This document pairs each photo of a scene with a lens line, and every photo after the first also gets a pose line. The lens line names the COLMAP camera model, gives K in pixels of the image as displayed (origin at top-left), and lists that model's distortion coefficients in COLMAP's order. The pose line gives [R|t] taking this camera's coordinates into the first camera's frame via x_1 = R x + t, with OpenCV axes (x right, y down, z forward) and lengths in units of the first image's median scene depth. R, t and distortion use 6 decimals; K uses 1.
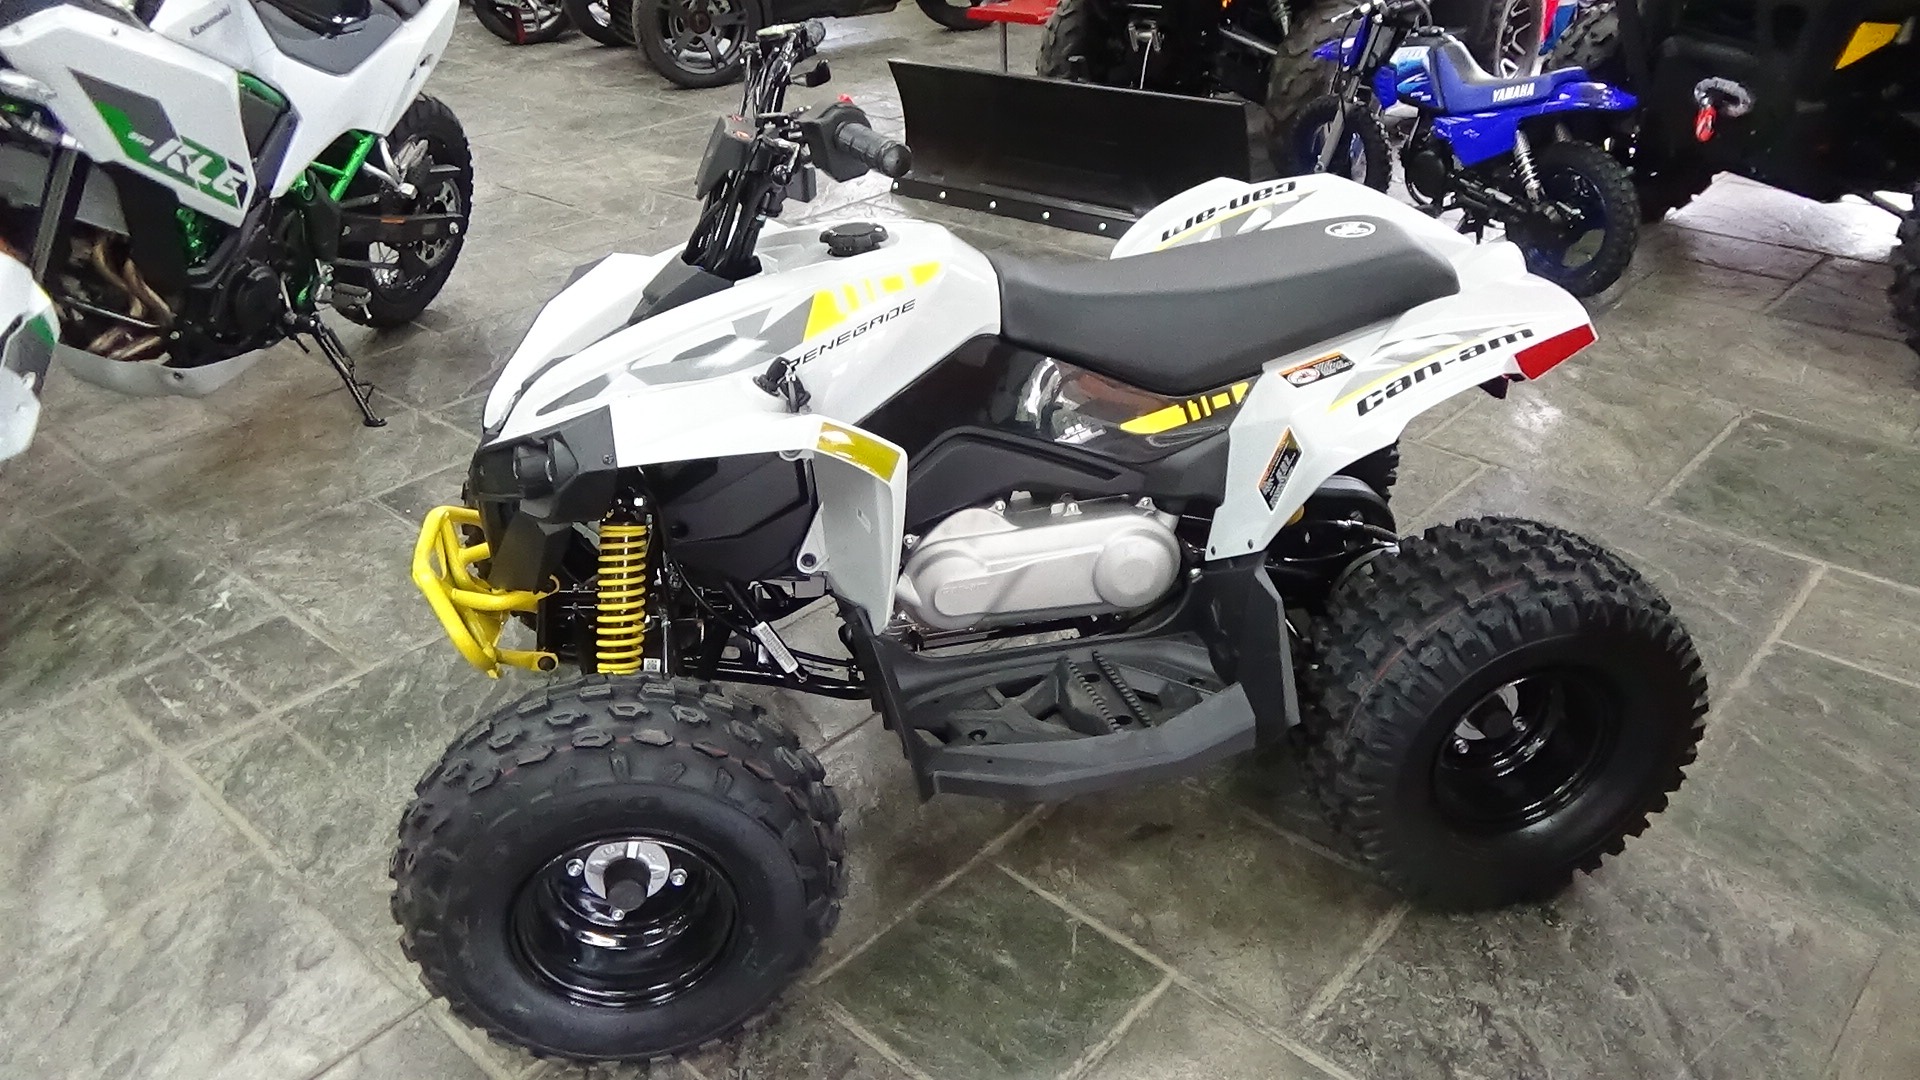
lens RADIAL K [[1369.9, 0, 960.0], [0, 1369.9, 540.0], [0, 0, 1]] dist [-0.021810, -0.003861]
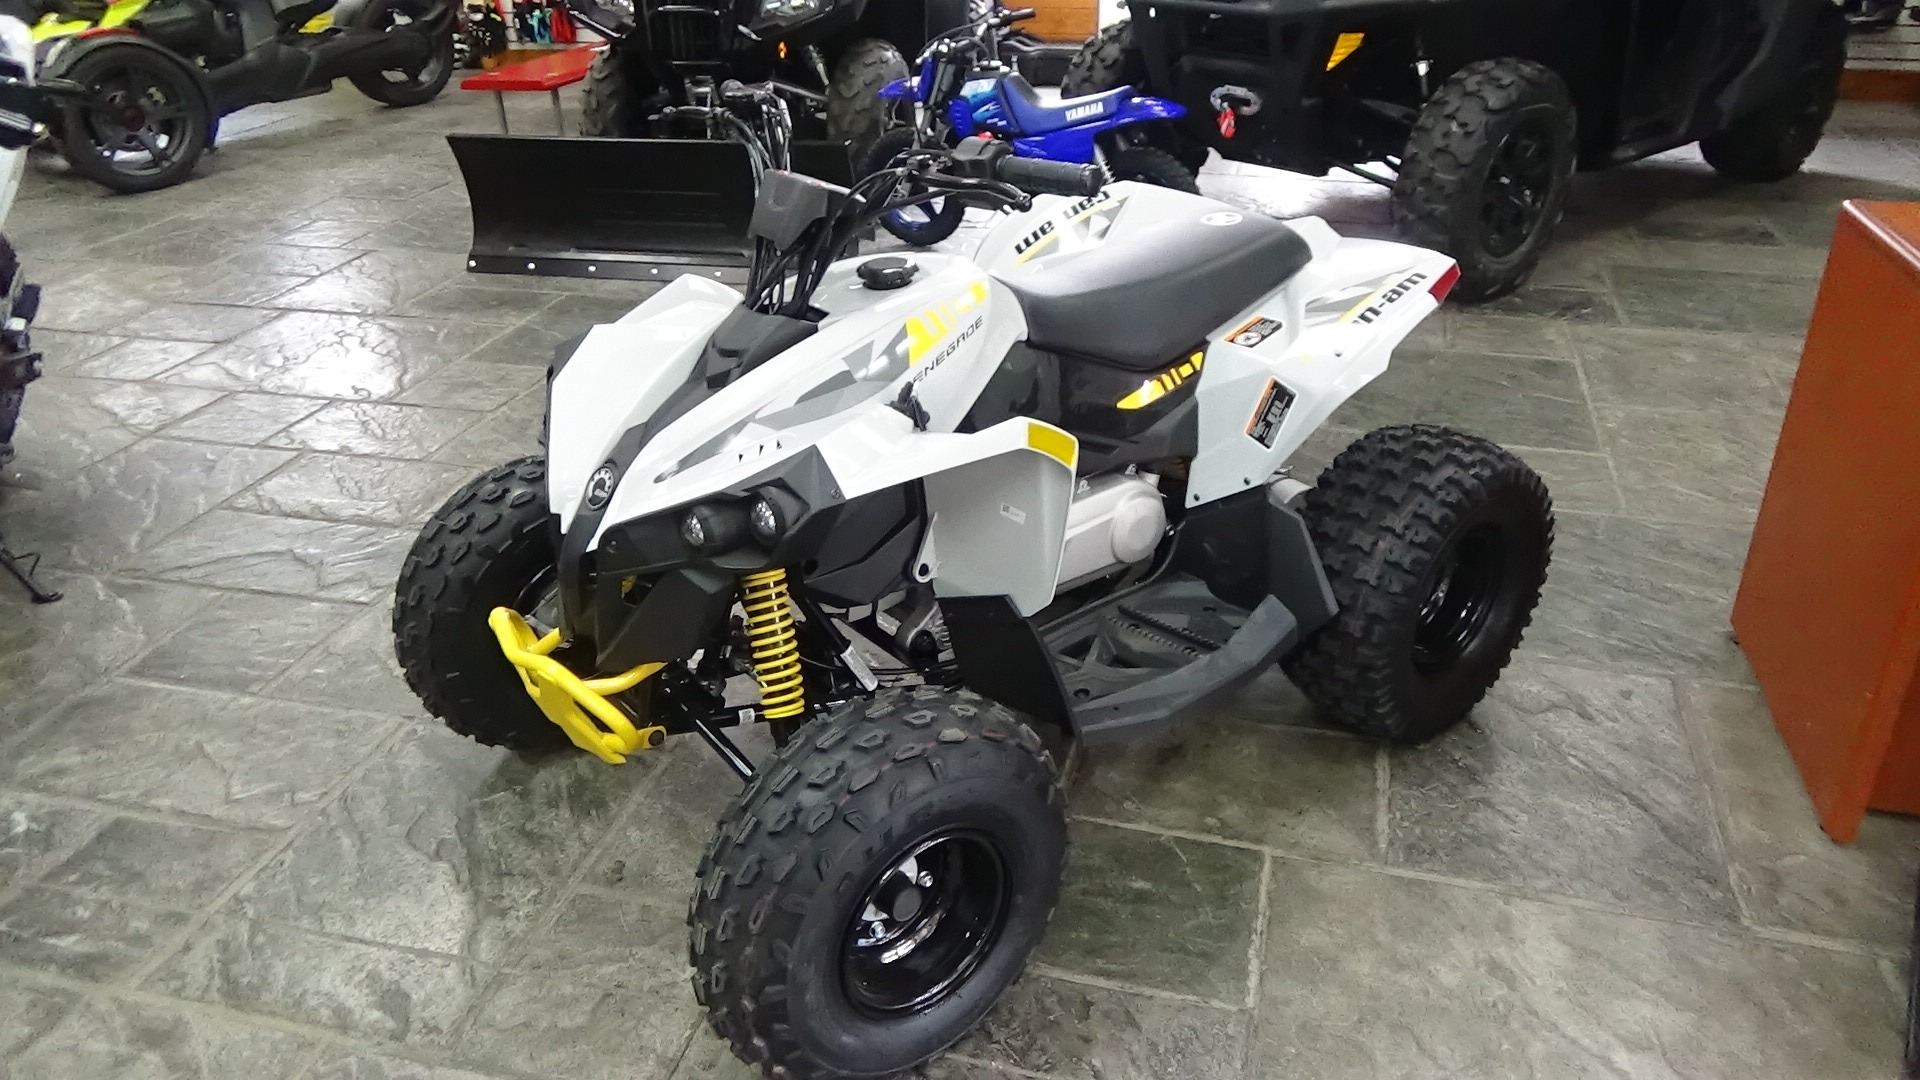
lens RADIAL K [[1364.3, 0, 960.0], [0, 1364.3, 540.0], [0, 0, 1]] dist [-0.024416, 0.002200]
pose [[0.894945, -0.201606, 0.398030, -0.482358], [0.215521, 0.976448, 0.009997, -0.012449], [-0.390671, 0.076837, 0.917318, 0.006500]]
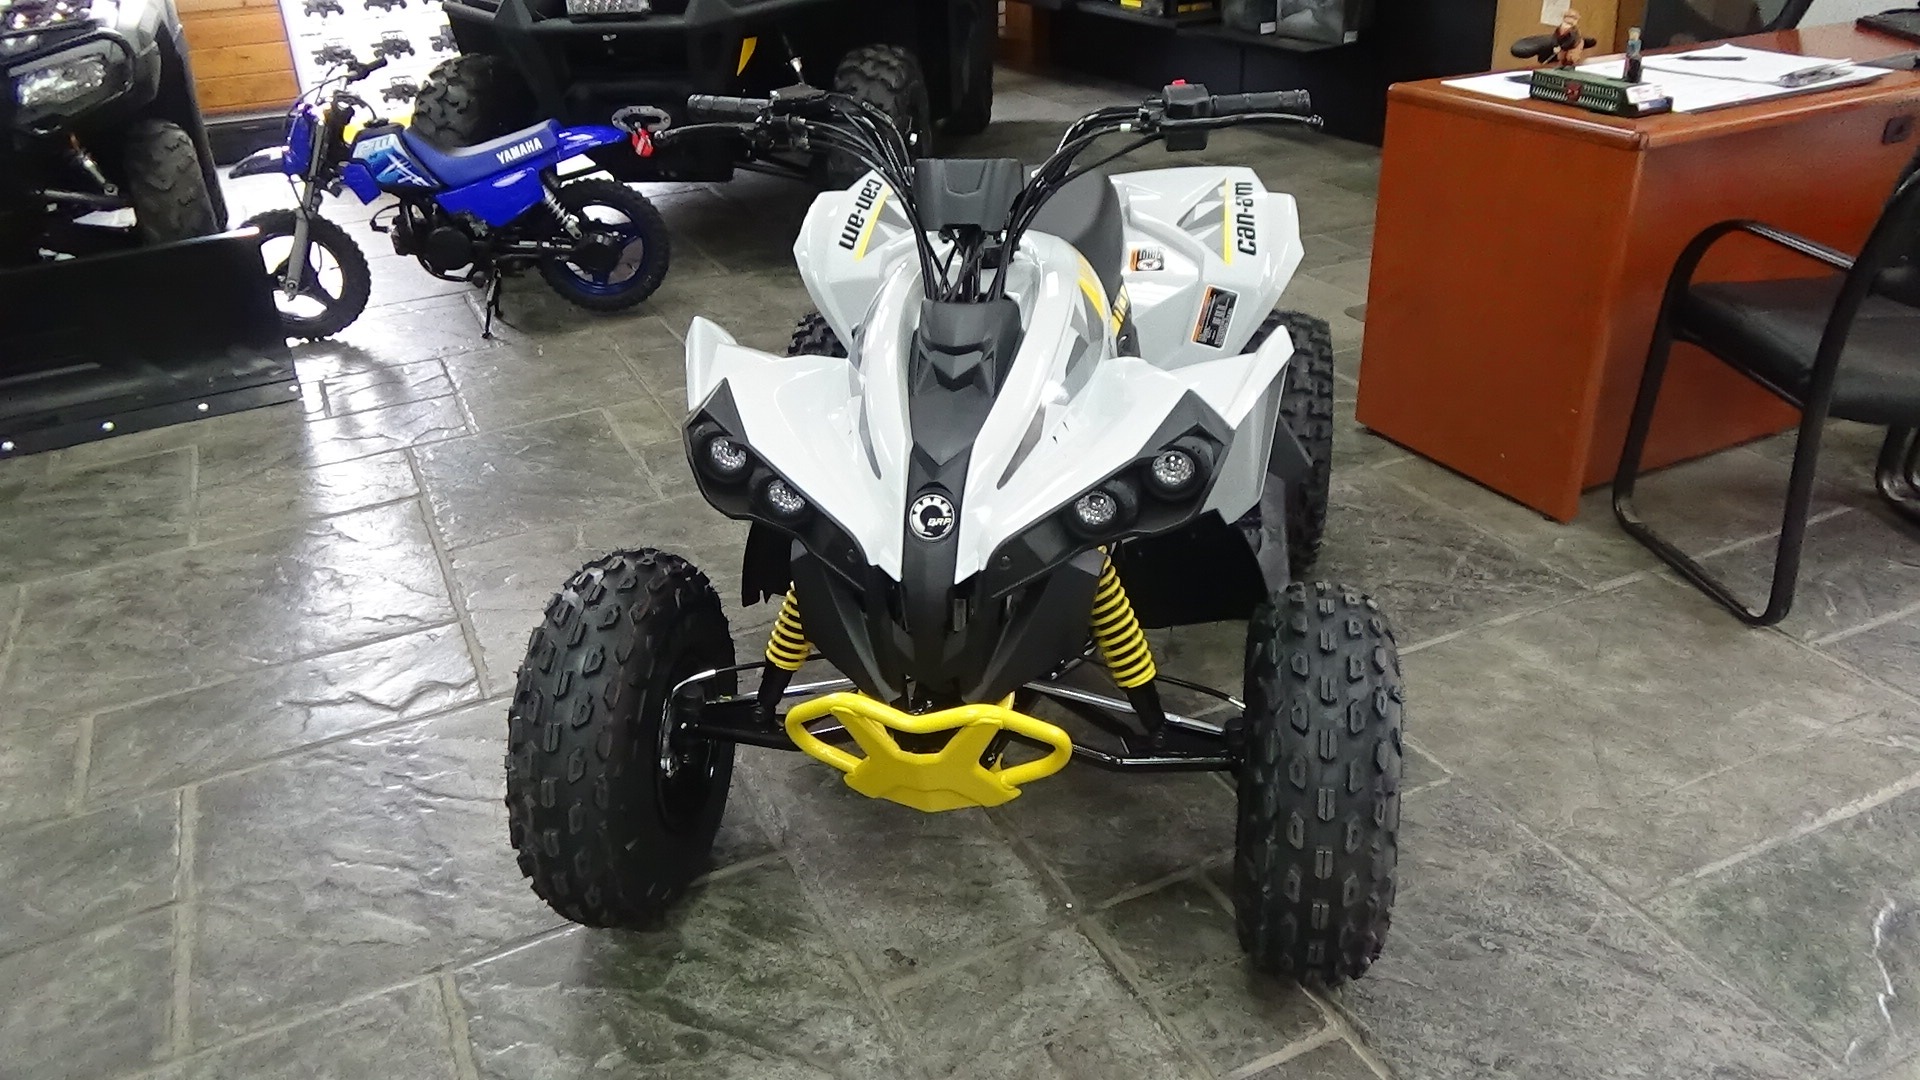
lens RADIAL K [[1364.3, 0, 960.0], [0, 1364.3, 540.0], [0, 0, 1]] dist [-0.024416, 0.002200]
pose [[0.397175, -0.415798, 0.818147, -1.025038], [0.475480, 0.855729, 0.204073, -0.246391], [-0.784965, 0.307960, 0.537578, 0.492042]]
